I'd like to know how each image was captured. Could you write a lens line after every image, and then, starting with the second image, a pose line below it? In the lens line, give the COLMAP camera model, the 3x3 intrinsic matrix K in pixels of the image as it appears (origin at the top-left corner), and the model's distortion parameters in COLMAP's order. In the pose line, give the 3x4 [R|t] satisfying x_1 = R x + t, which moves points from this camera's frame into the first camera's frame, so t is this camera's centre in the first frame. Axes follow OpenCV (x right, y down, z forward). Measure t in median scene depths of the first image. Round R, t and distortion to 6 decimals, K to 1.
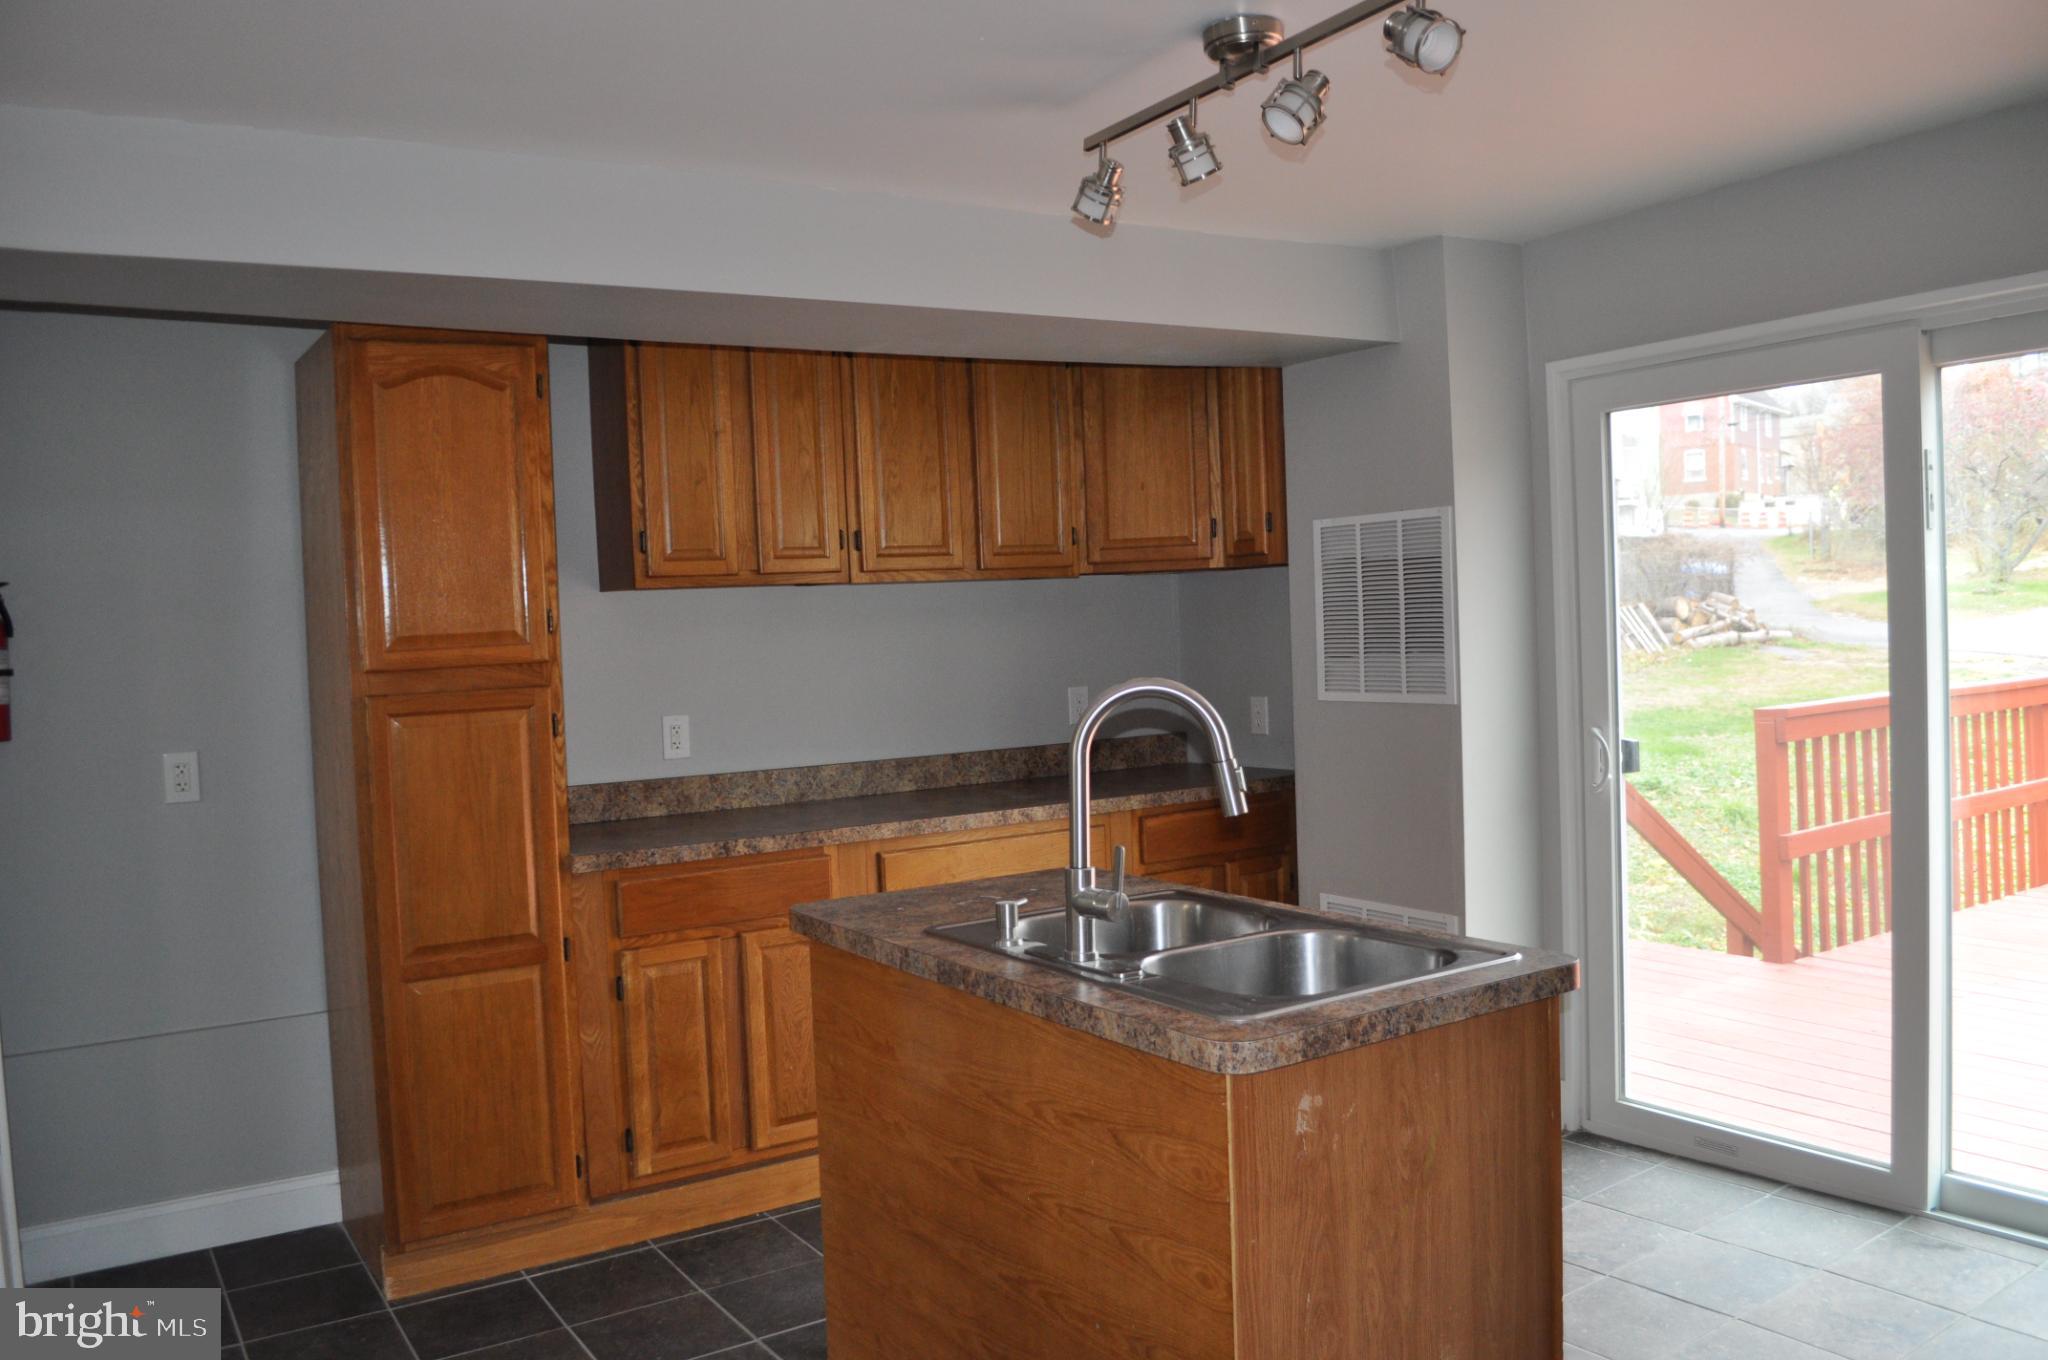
lens RADIAL K [[1614.4, 0, 1012.0], [0, 1614.4, 677.8], [0, 0, 1]] dist [-0.057838, -0.002896]
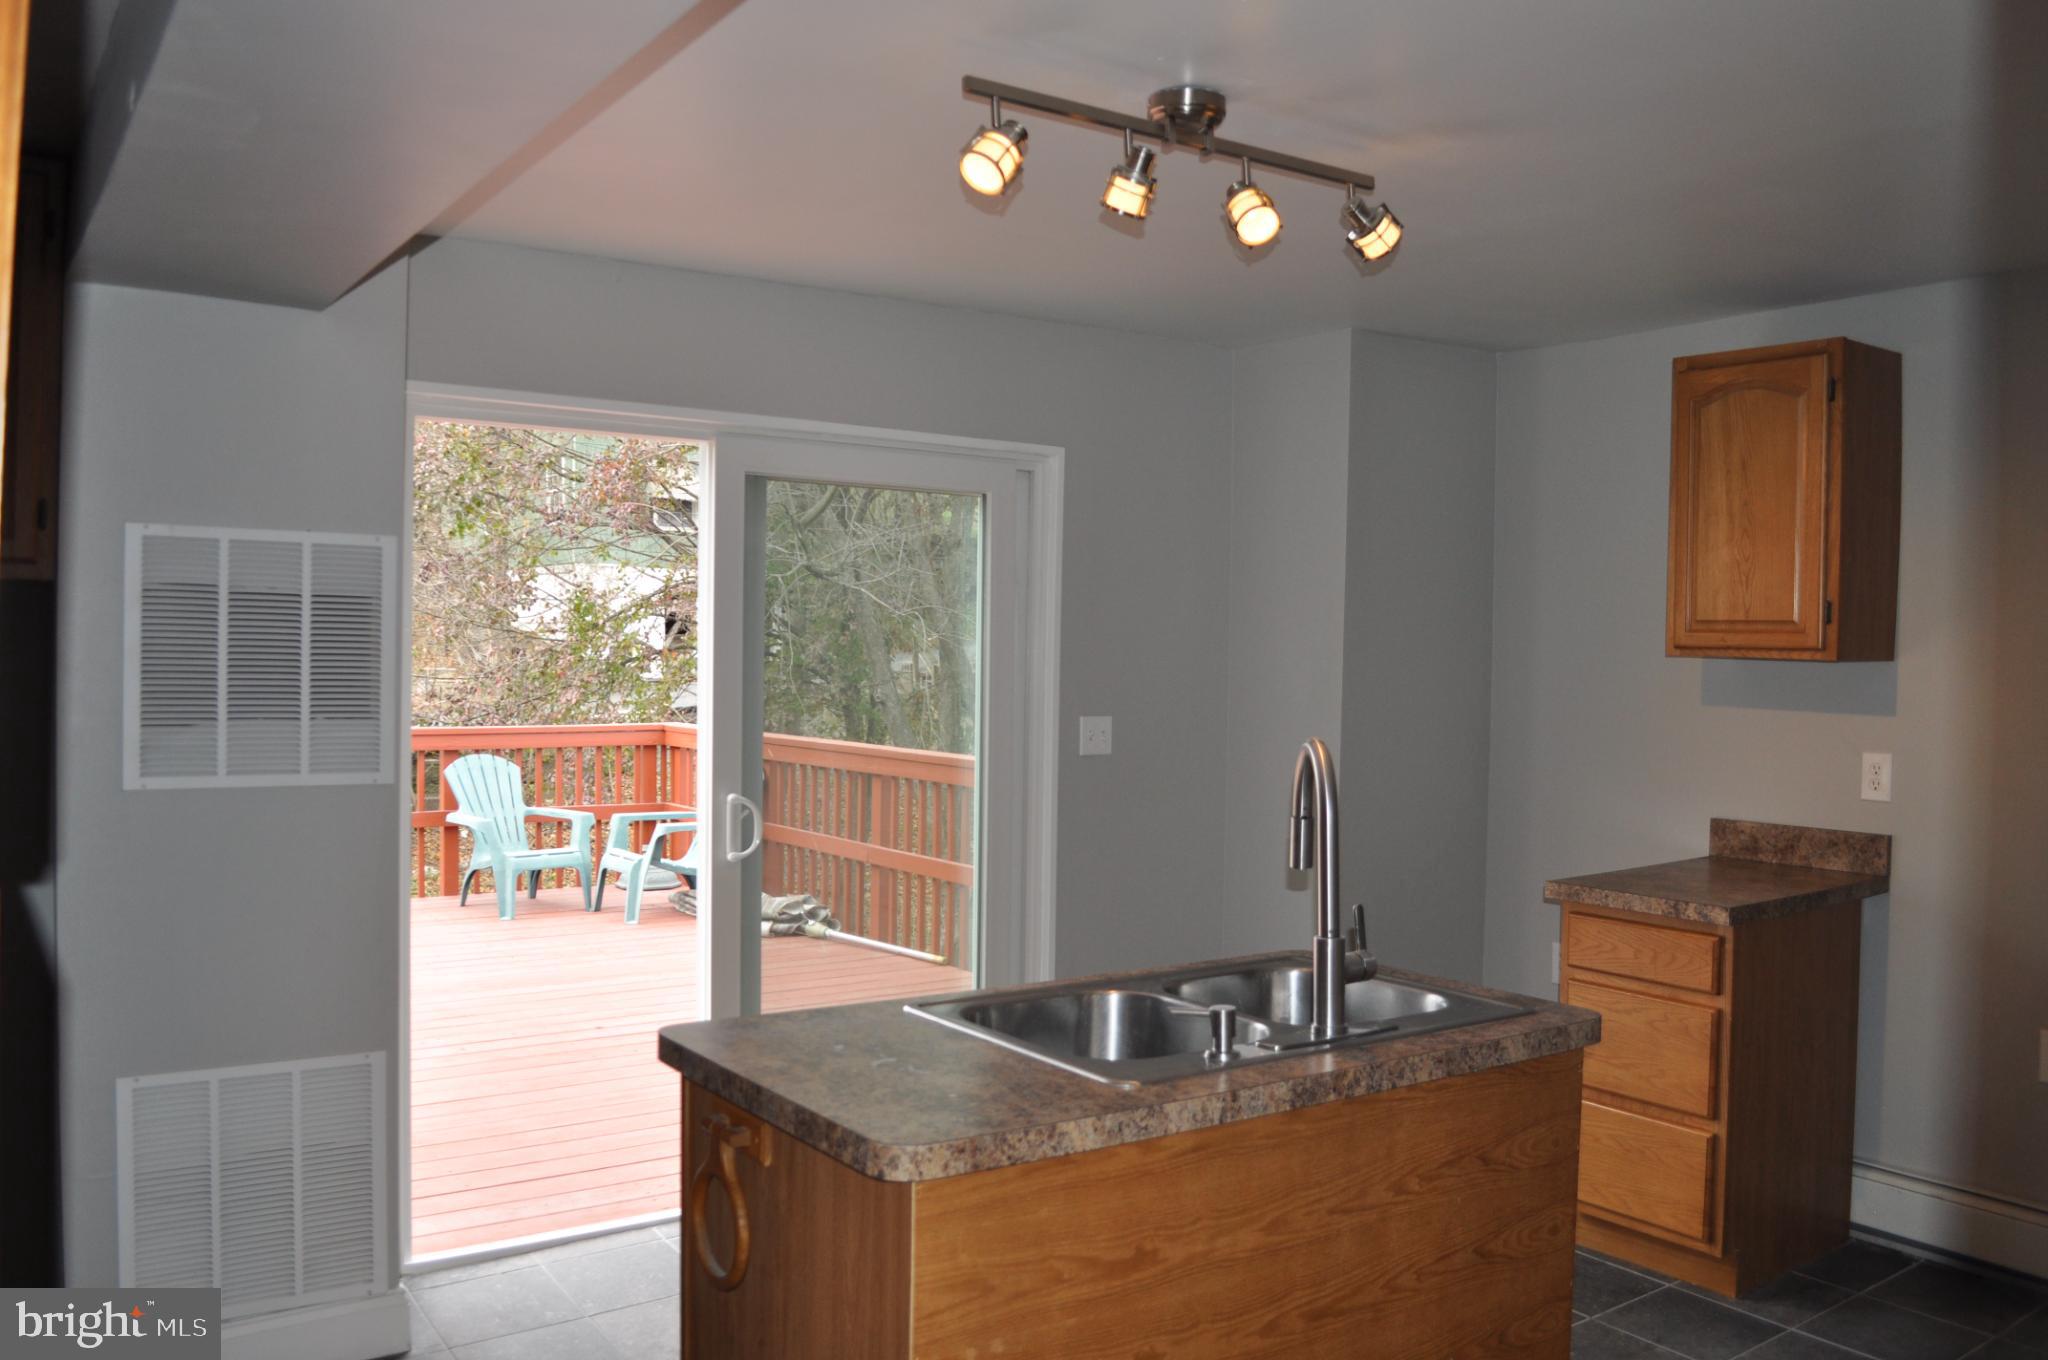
lens RADIAL K [[1614.4, 0, 1011.5], [0, 1614.4, 678.9], [0, 0, 1]] dist [-0.057838, -0.002896]
pose [[-0.039571, 0.026335, 0.998870, -0.831975], [0.021494, 0.999444, -0.025499, -0.013348], [-0.998986, 0.020461, -0.040115, 1.122247]]
